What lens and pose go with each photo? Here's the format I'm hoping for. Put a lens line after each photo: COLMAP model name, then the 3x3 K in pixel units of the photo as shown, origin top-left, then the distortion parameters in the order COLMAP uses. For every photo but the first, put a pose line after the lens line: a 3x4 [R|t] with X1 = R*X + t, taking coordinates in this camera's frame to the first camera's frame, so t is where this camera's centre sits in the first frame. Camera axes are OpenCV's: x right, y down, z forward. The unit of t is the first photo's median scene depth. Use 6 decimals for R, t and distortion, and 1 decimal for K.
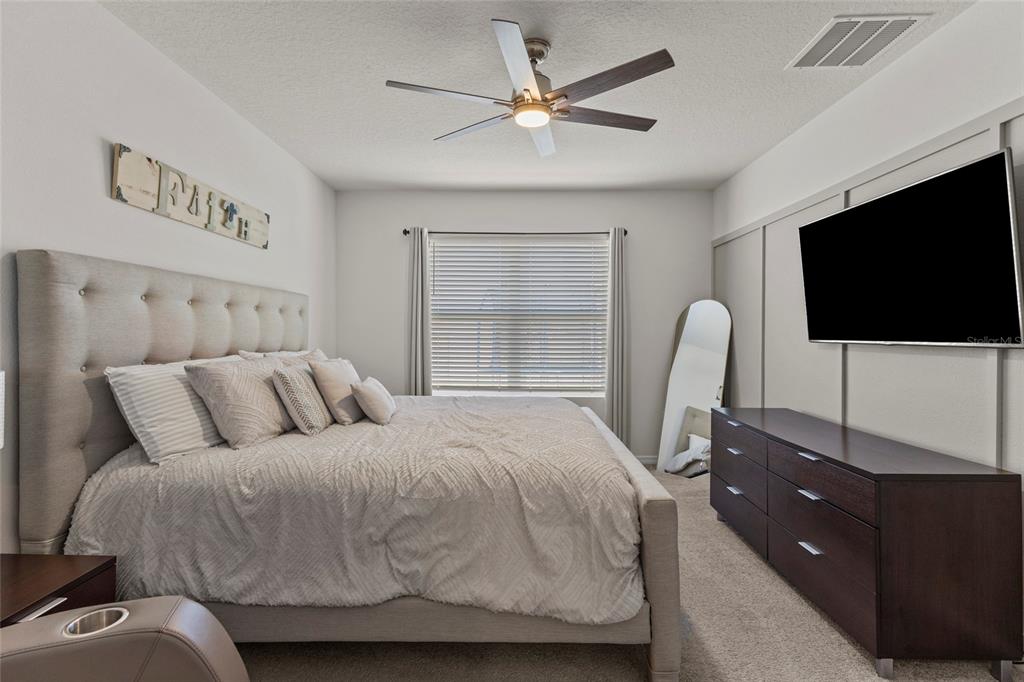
lens RADIAL K [[474.6, 0, 506.9], [0, 474.6, 340.2], [0, 0, 1]] dist [0.004302, 0.000346]
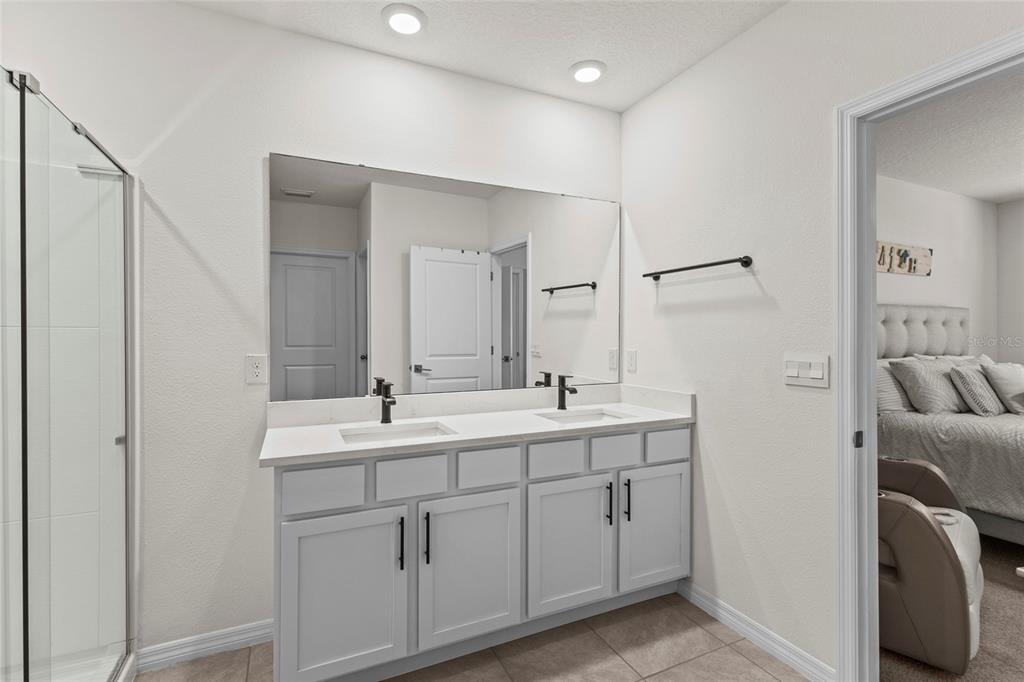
lens RADIAL K [[474.6, 0, 508.0], [0, 474.6, 339.8], [0, 0, 1]] dist [0.004302, 0.000346]
pose [[0.439077, -0.000416, -0.898449, 0.201385], [-0.009005, 0.999948, -0.004864, -0.002476], [0.898404, 0.010227, 0.439051, -0.781567]]
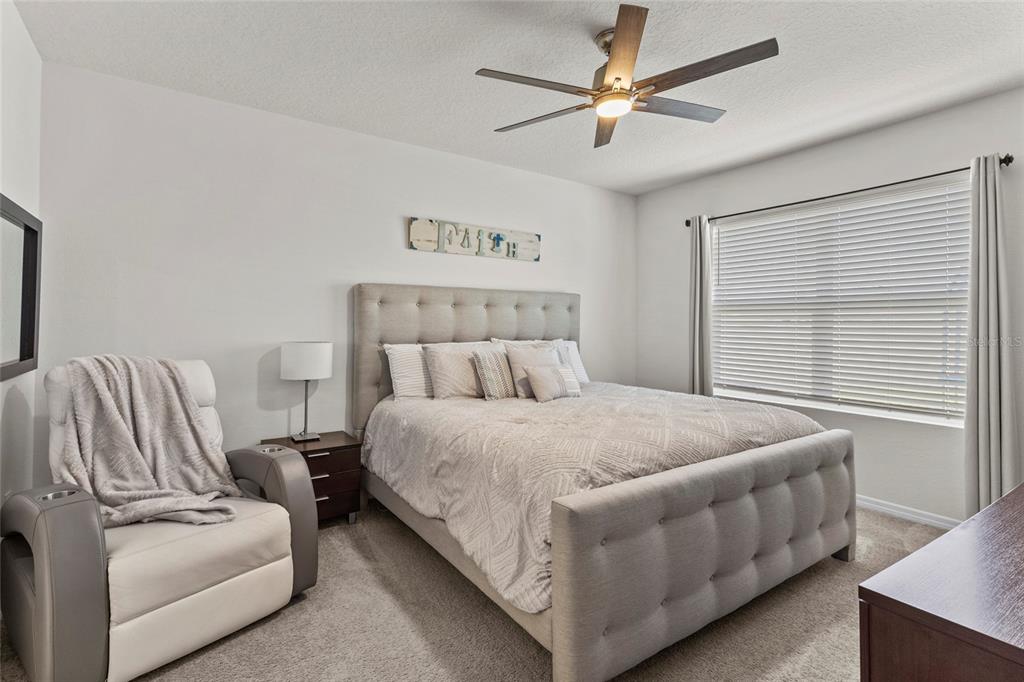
lens RADIAL K [[474.6, 0, 501.0], [0, 474.6, 321.5], [0, 0, 1]] dist [0.004302, 0.000346]
pose [[0.573597, -0.005476, -0.819120, 0.658679], [-0.015205, 0.999734, -0.017331, -0.003588], [0.818997, 0.022396, 0.573361, 0.231589]]
